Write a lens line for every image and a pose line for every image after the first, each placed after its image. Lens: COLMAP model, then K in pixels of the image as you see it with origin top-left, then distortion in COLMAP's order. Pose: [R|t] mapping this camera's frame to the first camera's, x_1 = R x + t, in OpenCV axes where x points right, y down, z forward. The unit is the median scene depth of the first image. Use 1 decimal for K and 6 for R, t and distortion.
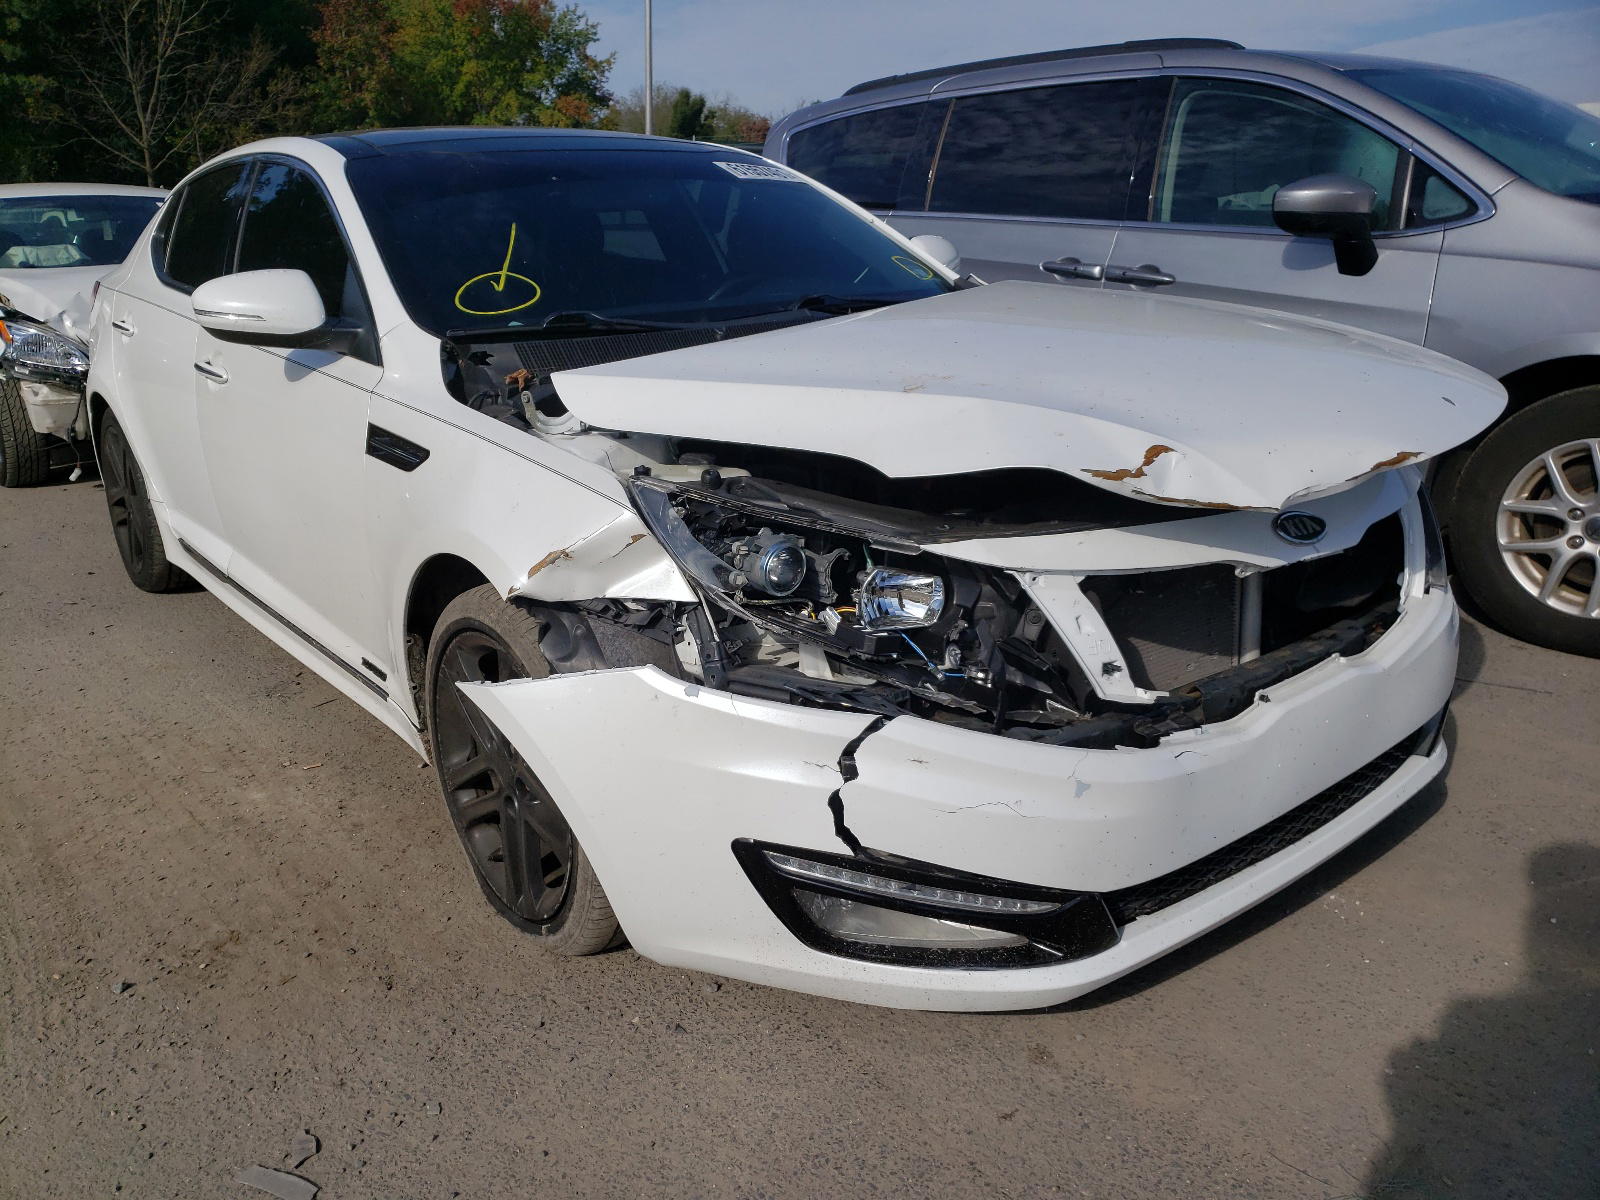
lens RADIAL K [[1203.0, 0, 799.6], [0, 1203.0, 635.2], [0, 0, 1]] dist [0.034602, -0.004738]
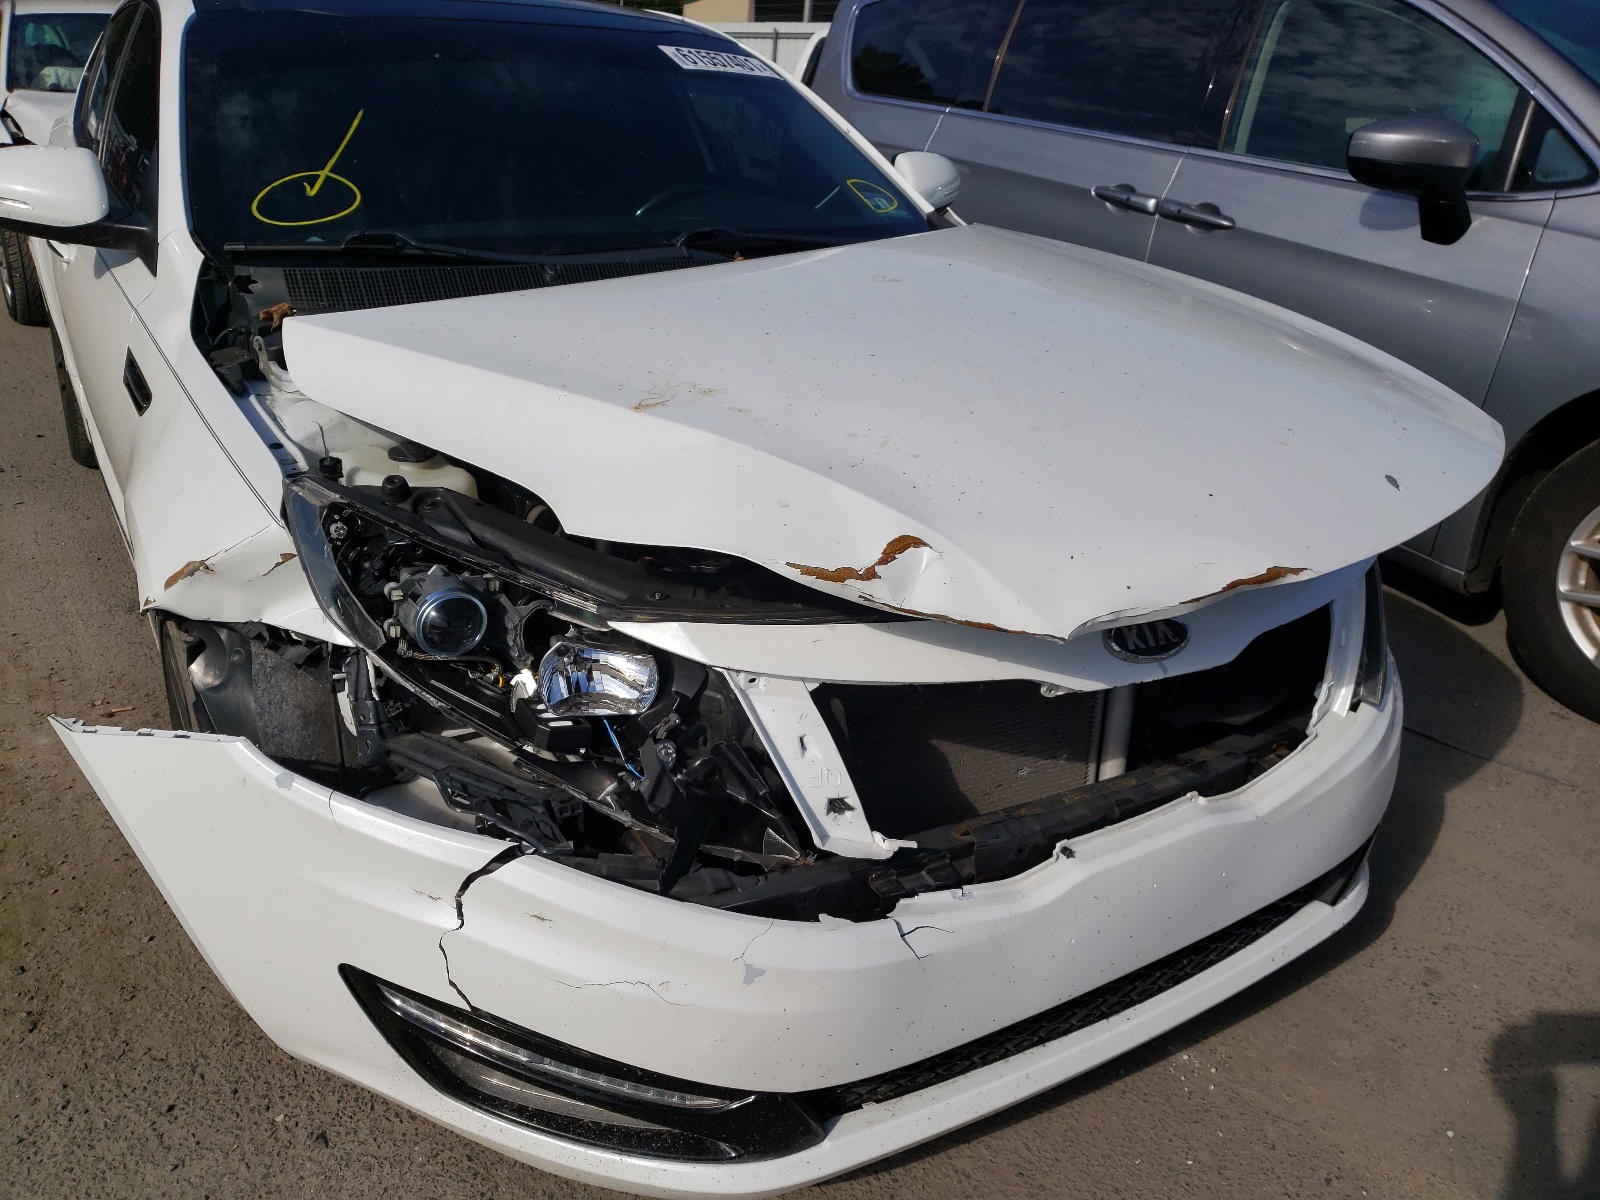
lens RADIAL K [[1203.0, 0, 799.6], [0, 1203.0, 635.2], [0, 0, 1]] dist [0.034602, -0.004738]
pose [[0.989468, 0.117190, -0.084965, 0.246592], [-0.108343, 0.988849, 0.102169, -0.135381], [0.095991, -0.091887, 0.991132, 0.216843]]
